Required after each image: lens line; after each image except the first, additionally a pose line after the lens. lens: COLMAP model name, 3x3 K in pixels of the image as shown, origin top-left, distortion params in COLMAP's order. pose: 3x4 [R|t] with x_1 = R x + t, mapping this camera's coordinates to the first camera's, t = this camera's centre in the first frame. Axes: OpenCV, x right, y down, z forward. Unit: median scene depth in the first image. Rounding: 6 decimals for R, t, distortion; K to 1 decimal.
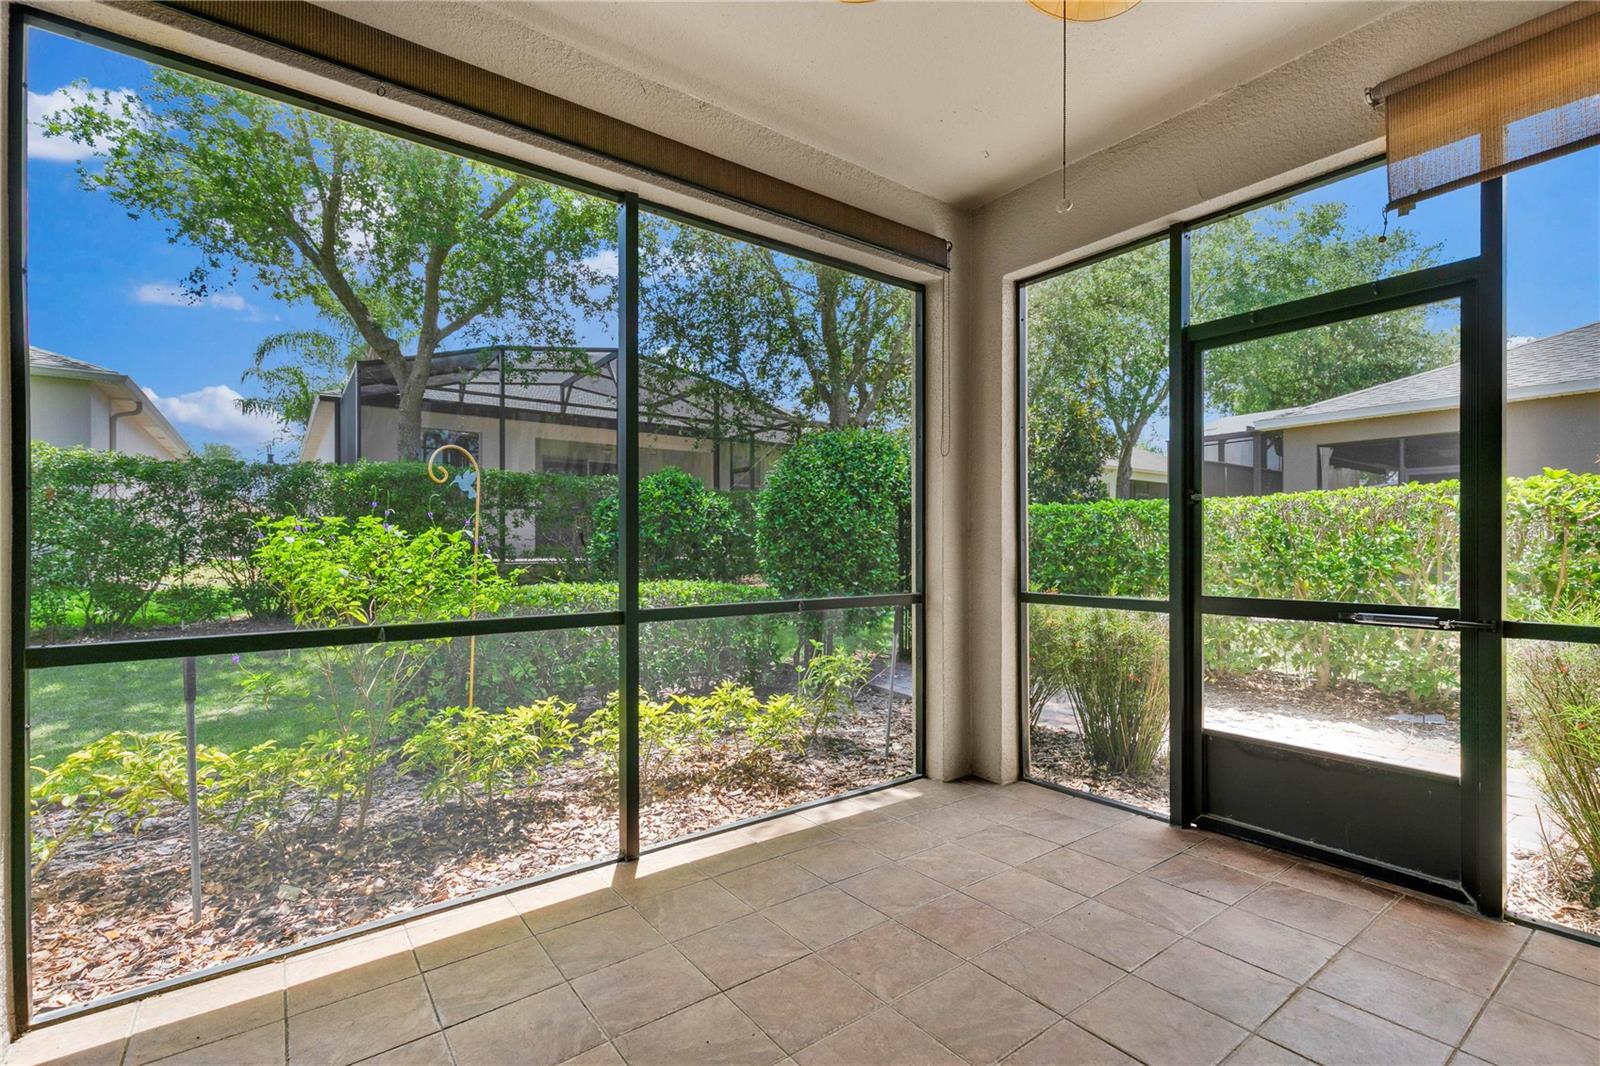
lens RADIAL K [[722.7, 0, 800.1], [0, 722.7, 541.5], [0, 0, 1]] dist [0.014501, -0.000572]
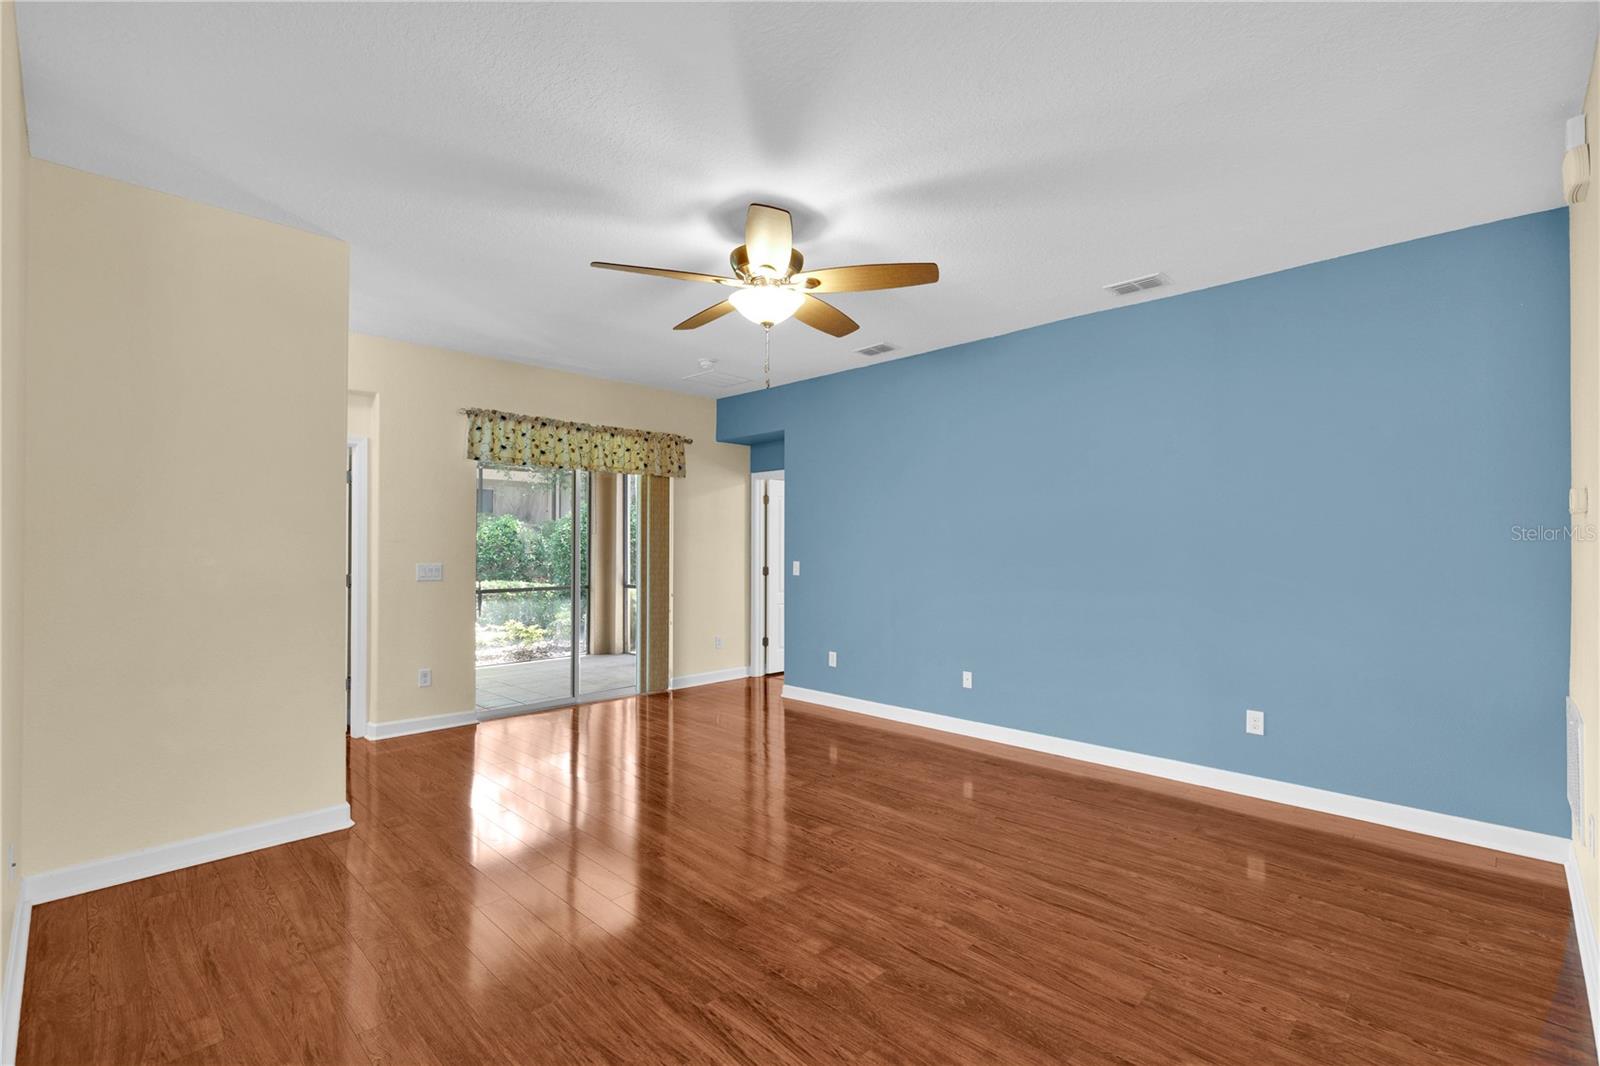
lens RADIAL K [[722.7, 0, 802.2], [0, 722.7, 544.3], [0, 0, 1]] dist [0.014501, -0.000572]
pose [[0.987065, 0.000363, 0.160320, 0.518222], [-0.000235, 1.000000, -0.000817, -0.075027], [-0.160320, 0.000768, 0.987065, -1.743633]]
